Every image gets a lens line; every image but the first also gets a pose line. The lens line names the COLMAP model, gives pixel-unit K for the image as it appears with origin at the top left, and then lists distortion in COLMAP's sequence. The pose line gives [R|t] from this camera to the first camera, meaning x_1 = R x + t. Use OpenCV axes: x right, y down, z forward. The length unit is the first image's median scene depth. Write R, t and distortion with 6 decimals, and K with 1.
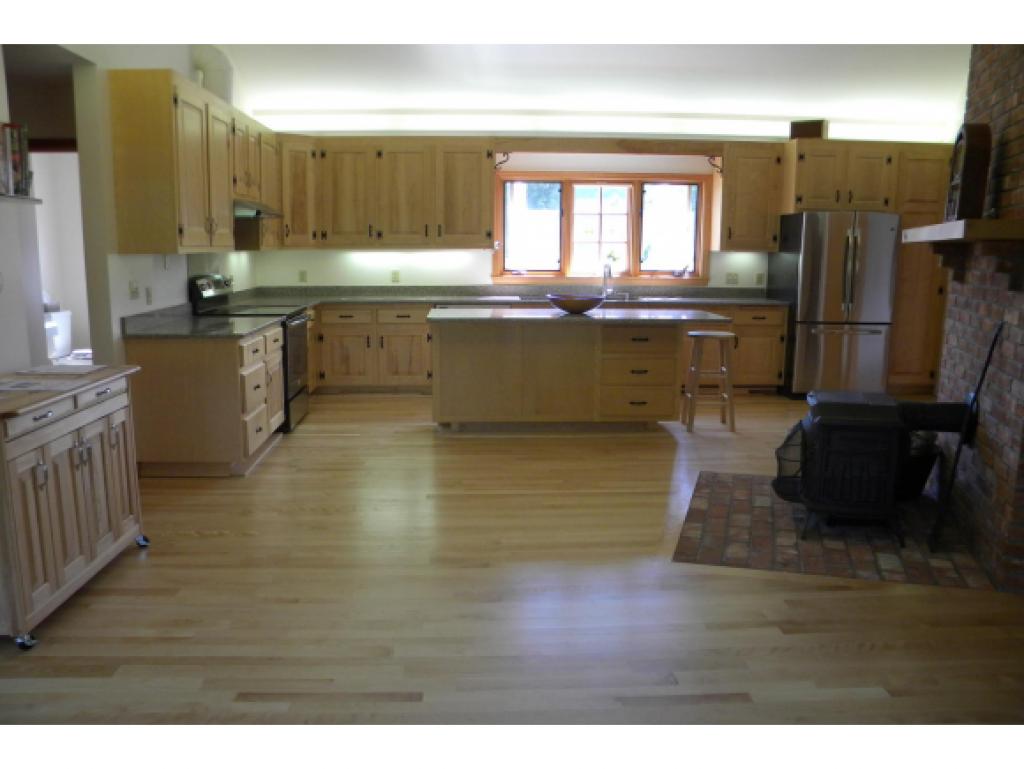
lens RADIAL K [[872.0, 0, 508.9], [0, 872.0, 387.3], [0, 0, 1]] dist [-0.125164, 0.090313]
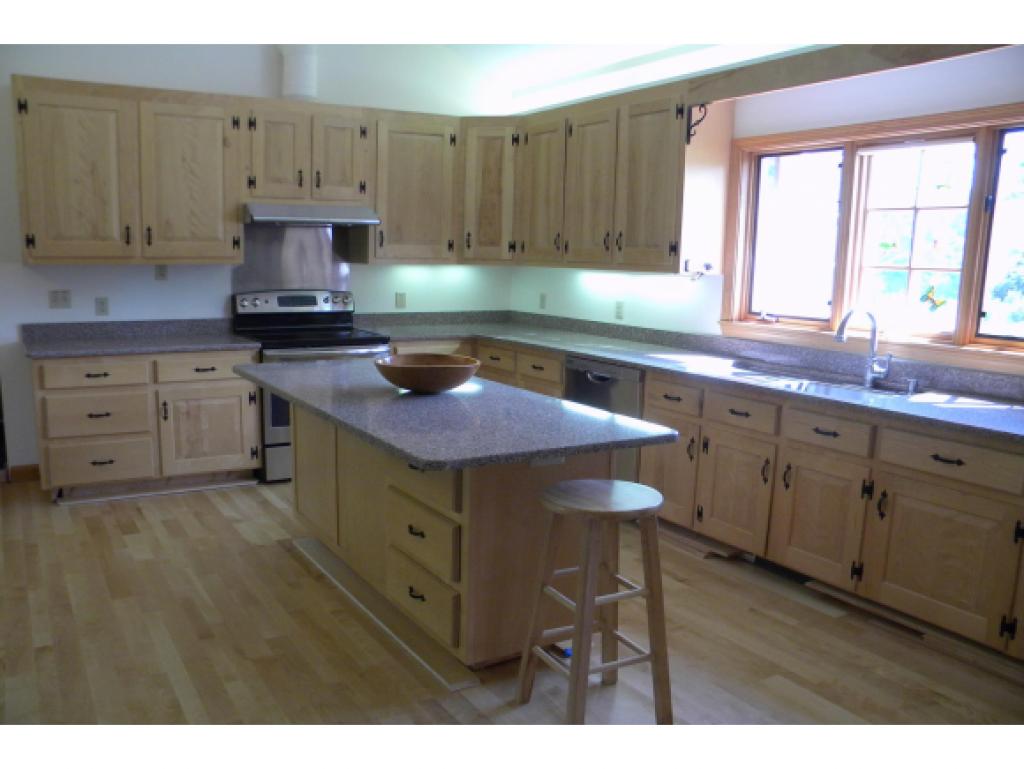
lens RADIAL K [[872.0, 0, 493.6], [0, 872.0, 378.3], [0, 0, 1]] dist [-0.125164, 0.090313]
pose [[0.460534, 0.132715, -0.877665, 0.460224], [-0.160947, 0.984855, 0.064471, -0.112375], [0.872929, 0.111567, 0.474919, 0.654006]]
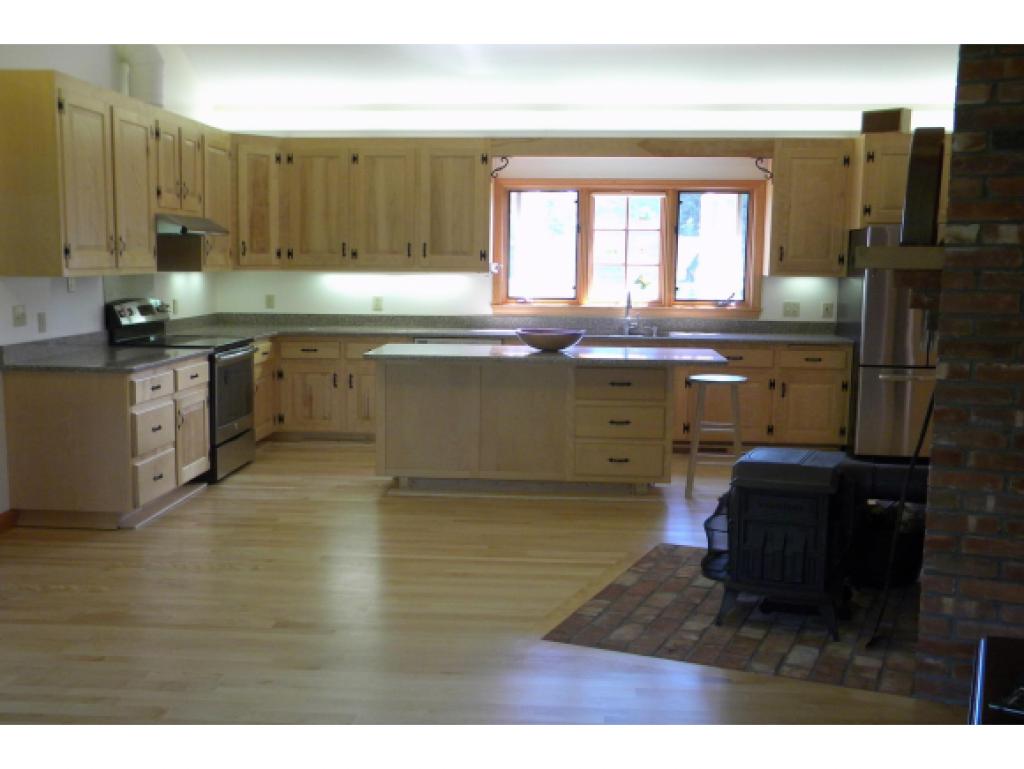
lens RADIAL K [[1120.2, 0, 503.6], [0, 1120.2, 393.7], [0, 0, 1]] dist [-0.000227, 0.000000]
pose [[0.991879, 0.020862, -0.125465, 0.139705], [-0.026299, 0.998779, -0.041830, 0.001833], [0.124439, 0.044790, 0.991216, -0.061782]]
